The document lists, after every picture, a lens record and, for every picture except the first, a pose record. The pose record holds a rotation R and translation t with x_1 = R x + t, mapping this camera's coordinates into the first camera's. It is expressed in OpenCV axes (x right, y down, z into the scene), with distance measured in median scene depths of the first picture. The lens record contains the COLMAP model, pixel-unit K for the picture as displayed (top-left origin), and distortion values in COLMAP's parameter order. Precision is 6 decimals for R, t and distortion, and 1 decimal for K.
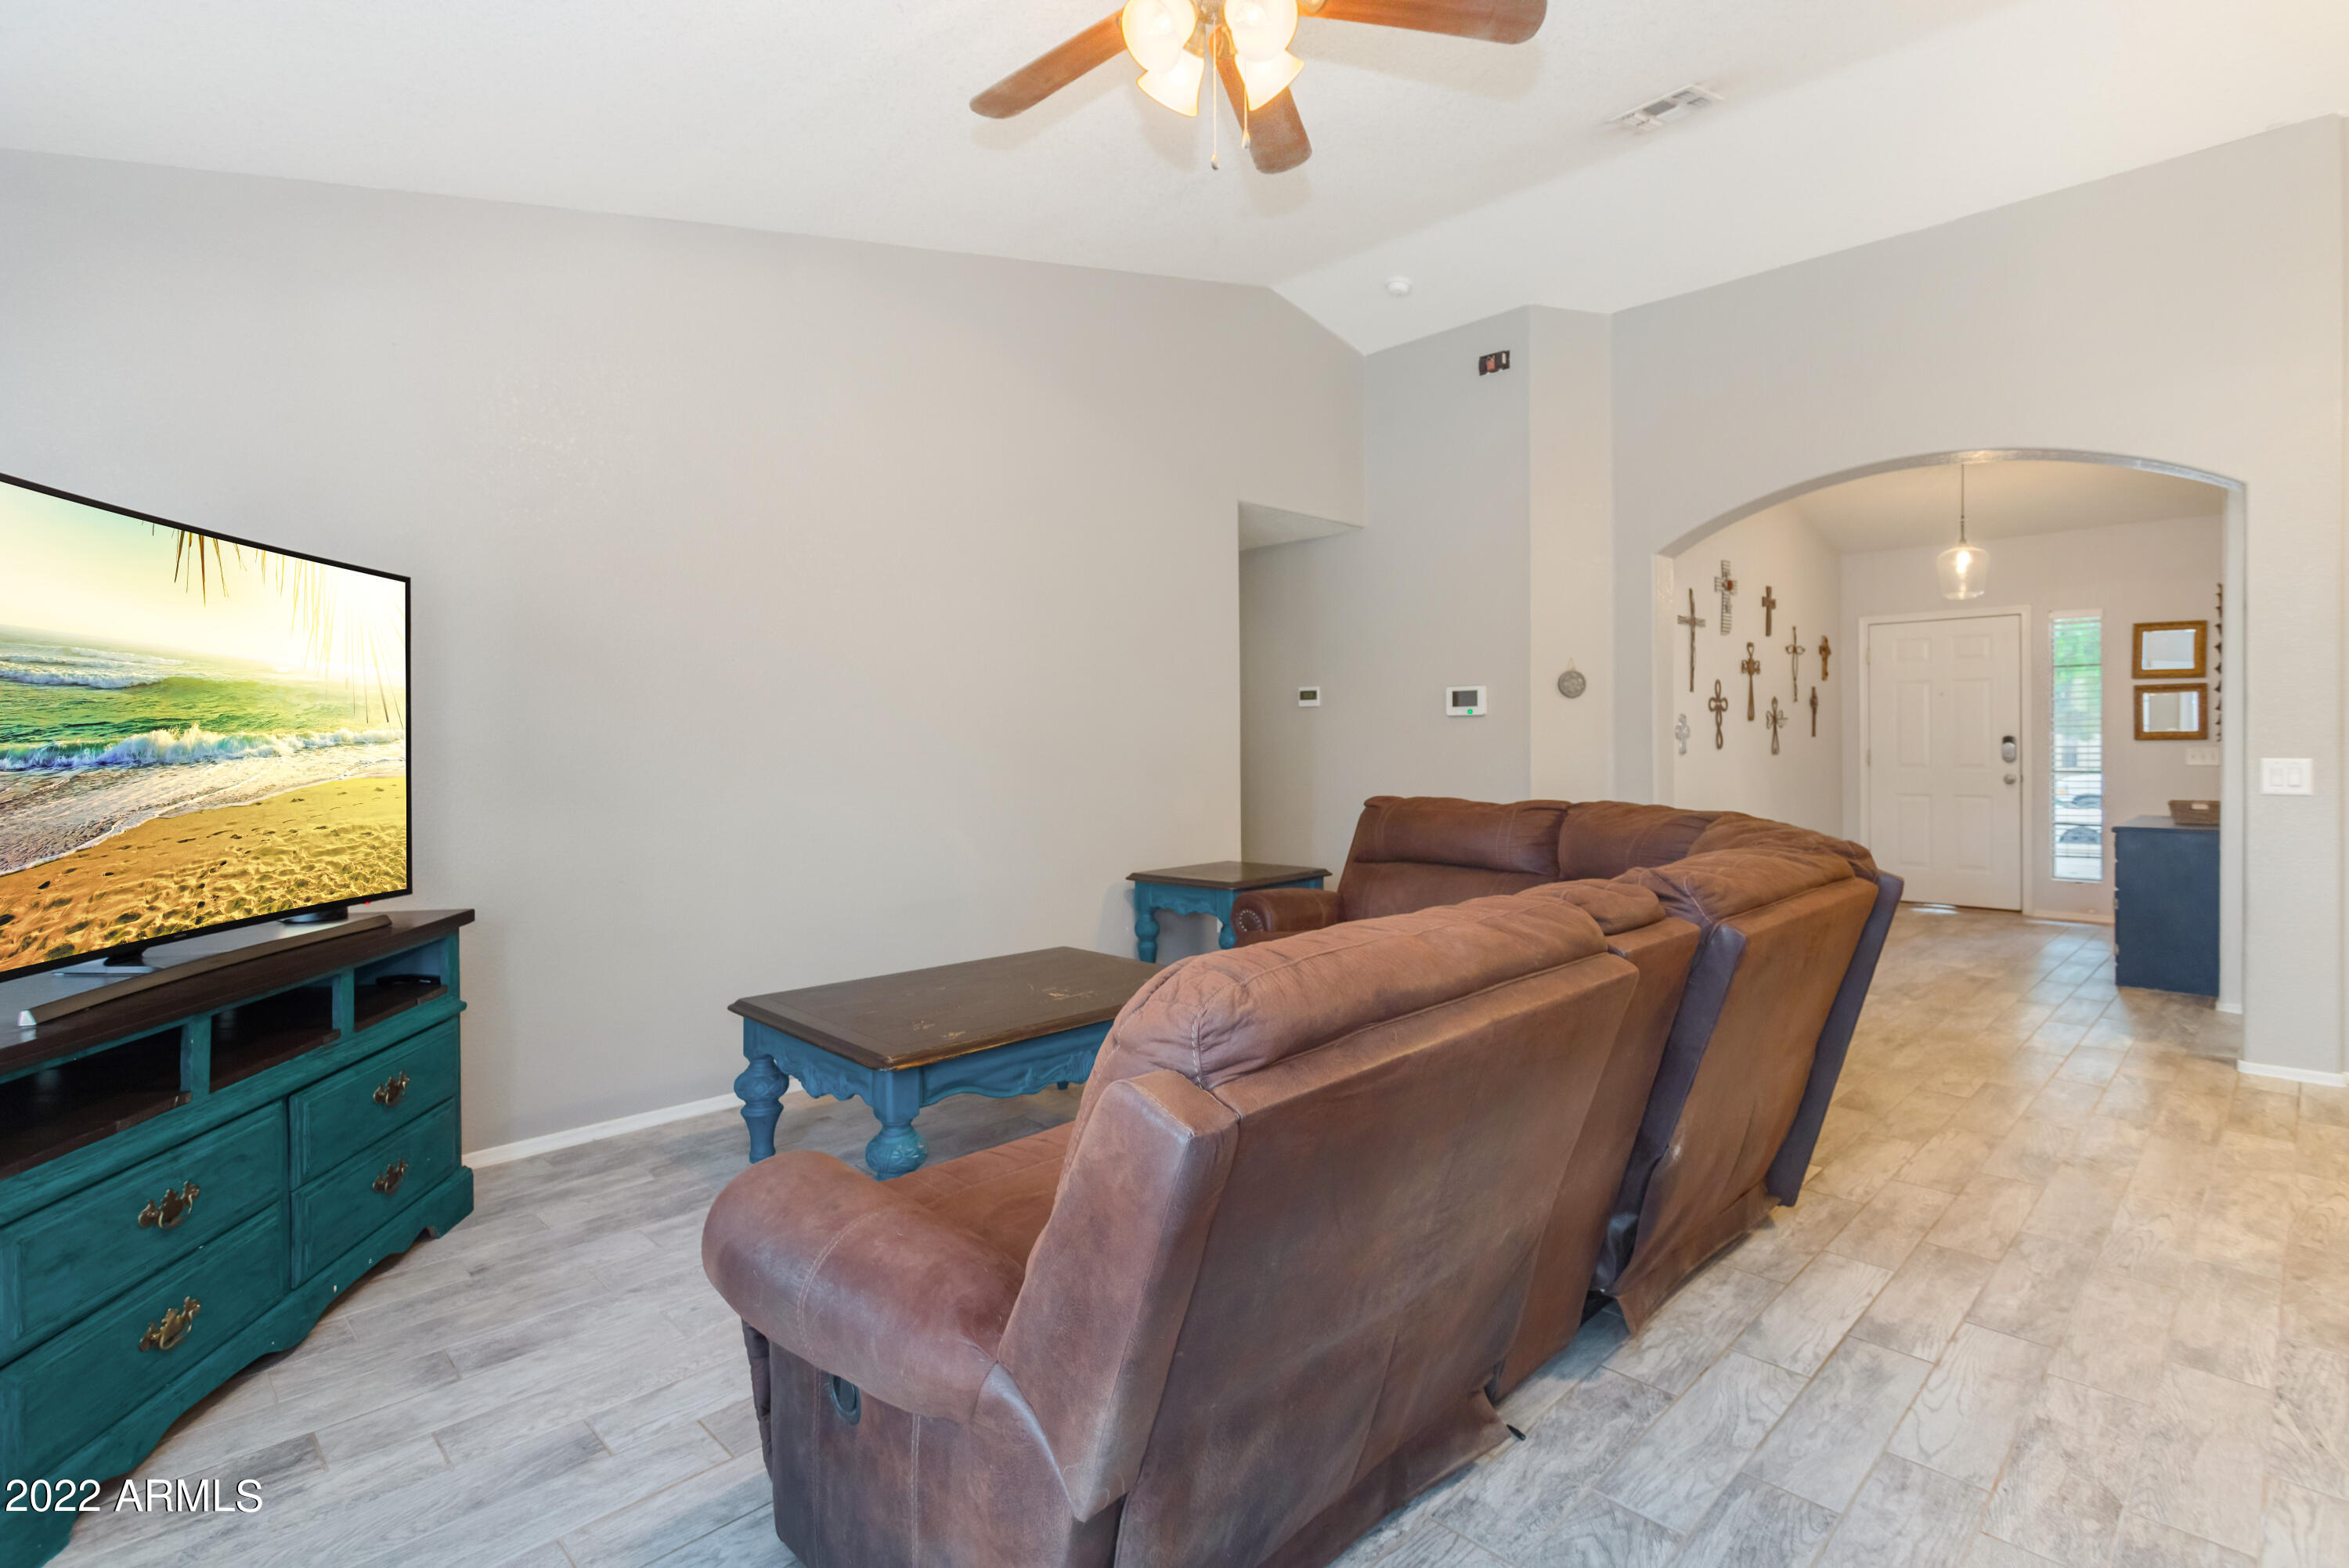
lens RADIAL K [[1138.3, 0, 1183.7], [0, 1138.3, 721.5], [0, 0, 1]] dist [-0.016258, 0.000557]
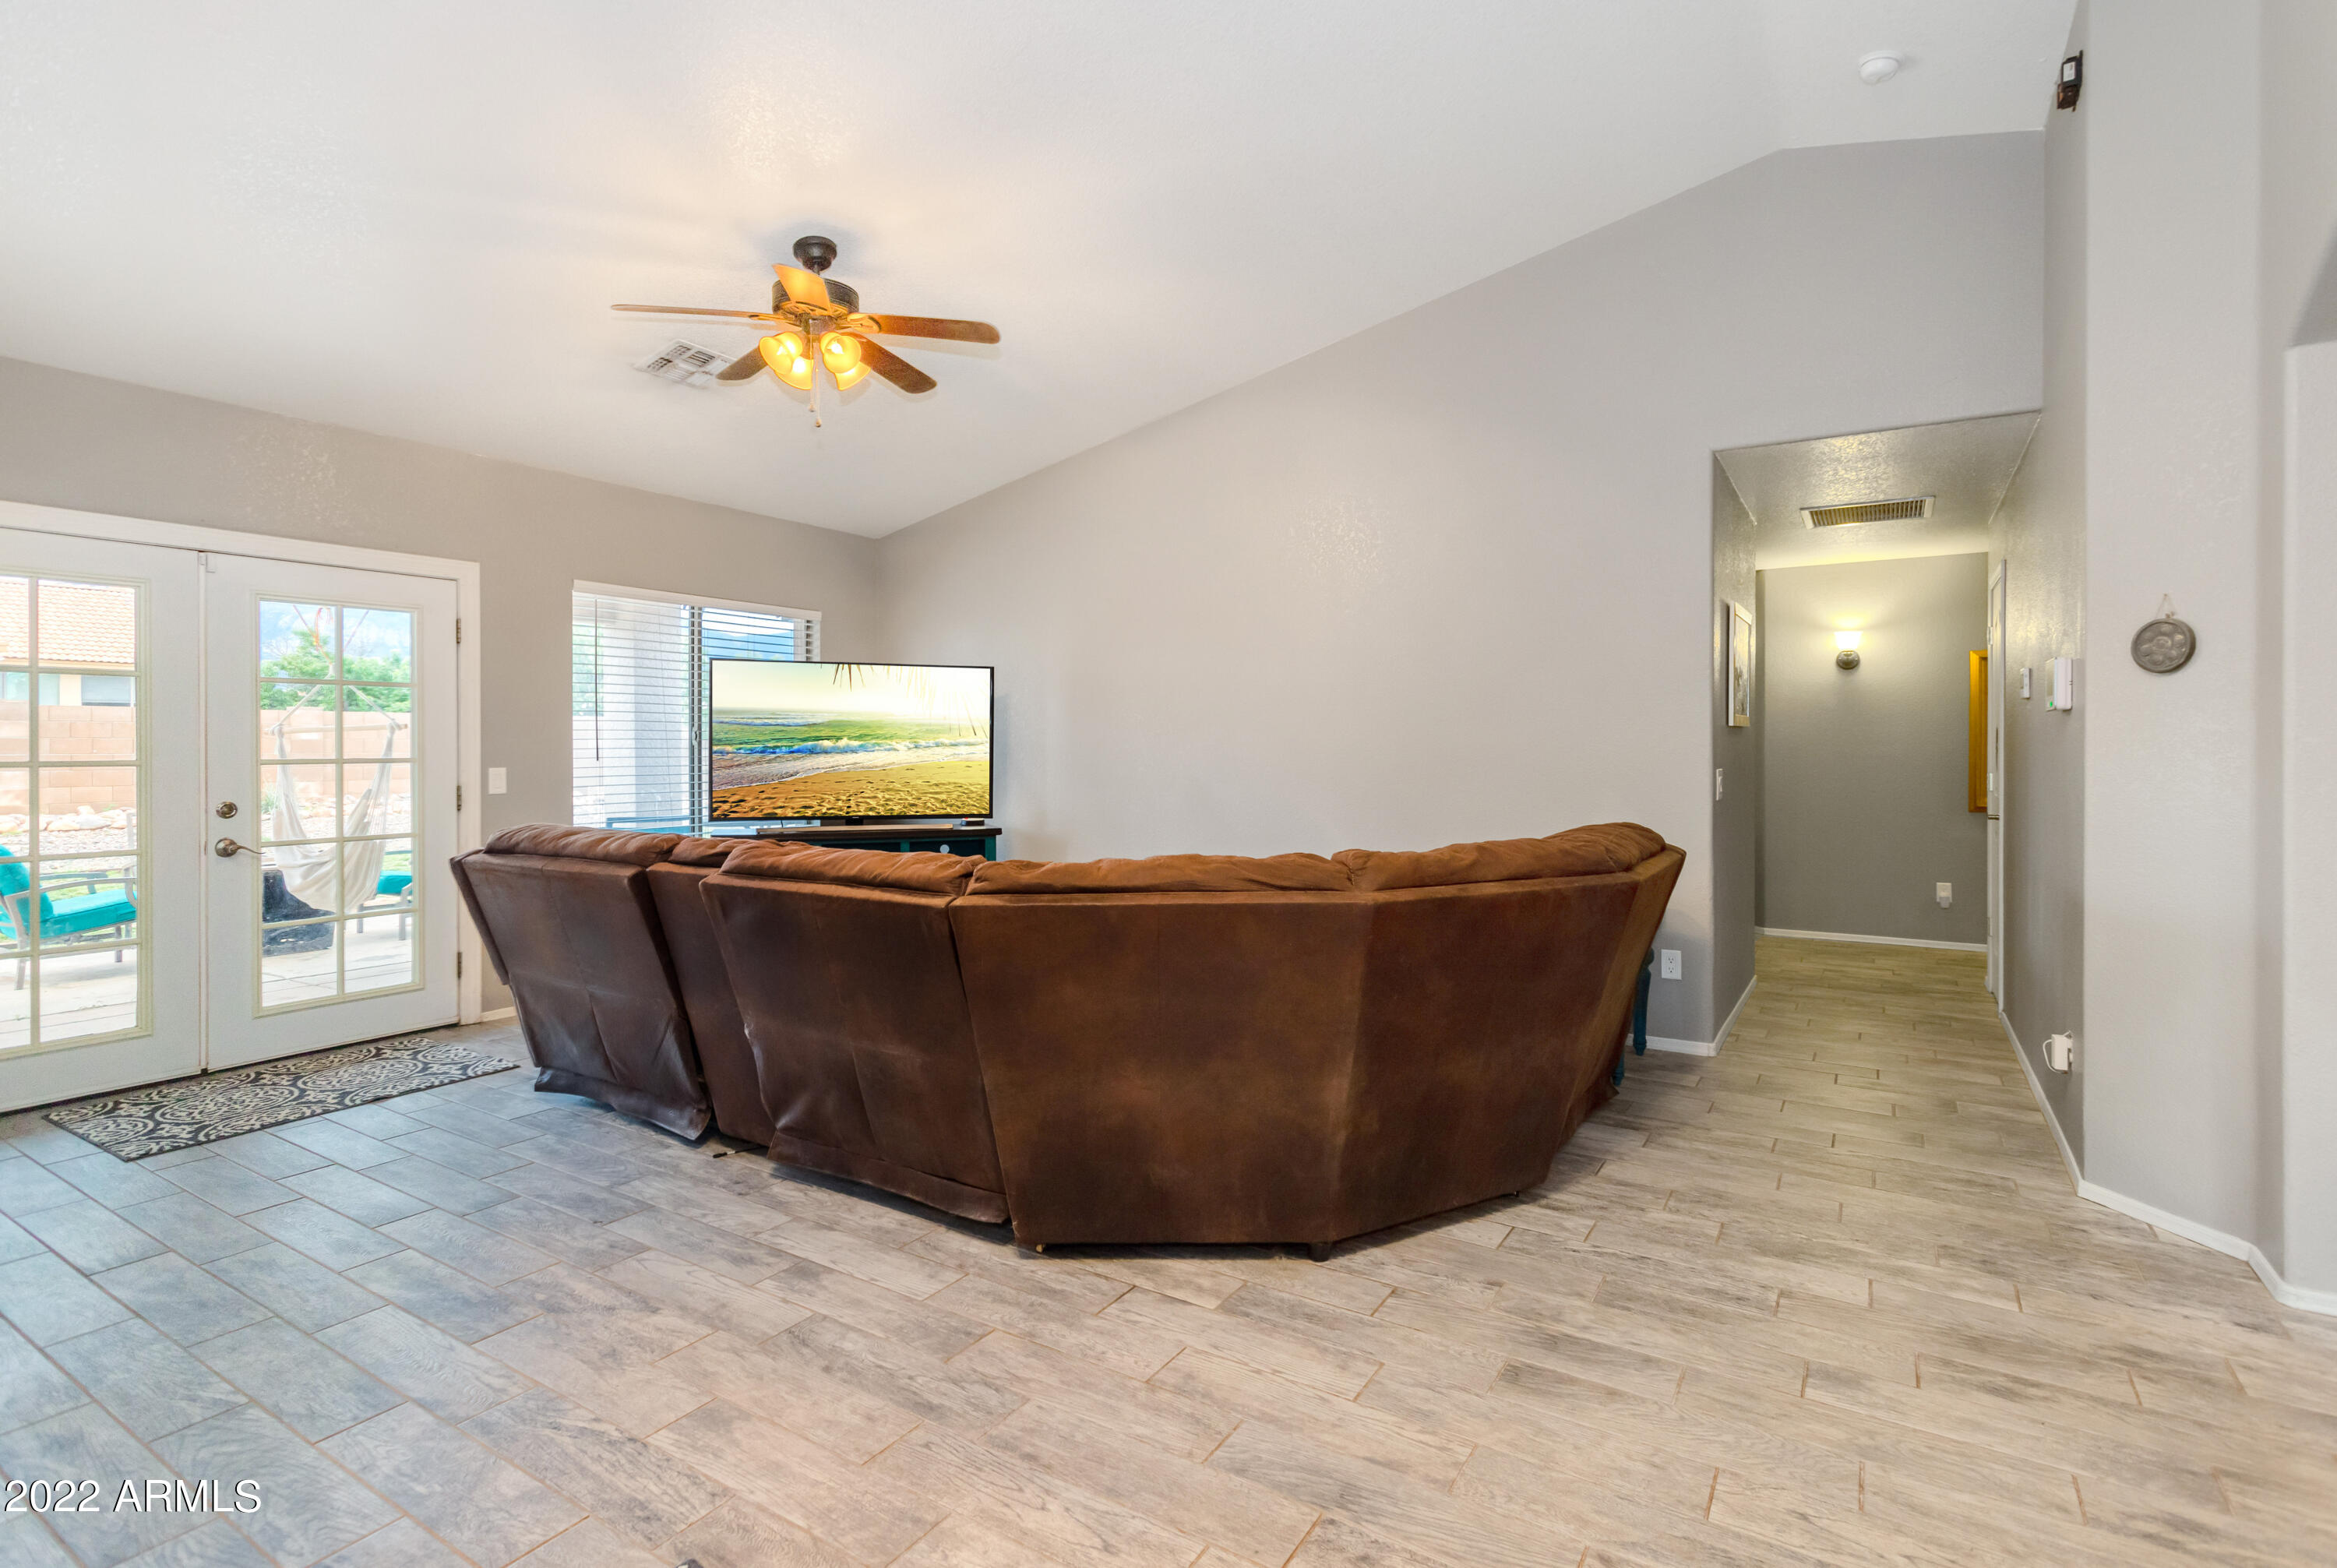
lens RADIAL K [[1132.6, 0, 1177.6], [0, 1132.6, 721.8], [0, 0, 1]] dist [-0.016258, 0.000557]
pose [[0.230431, -0.011200, -0.973024, 1.914332], [0.014979, 0.999856, -0.007961, -0.002711], [0.972973, -0.012740, 0.230565, 1.164870]]
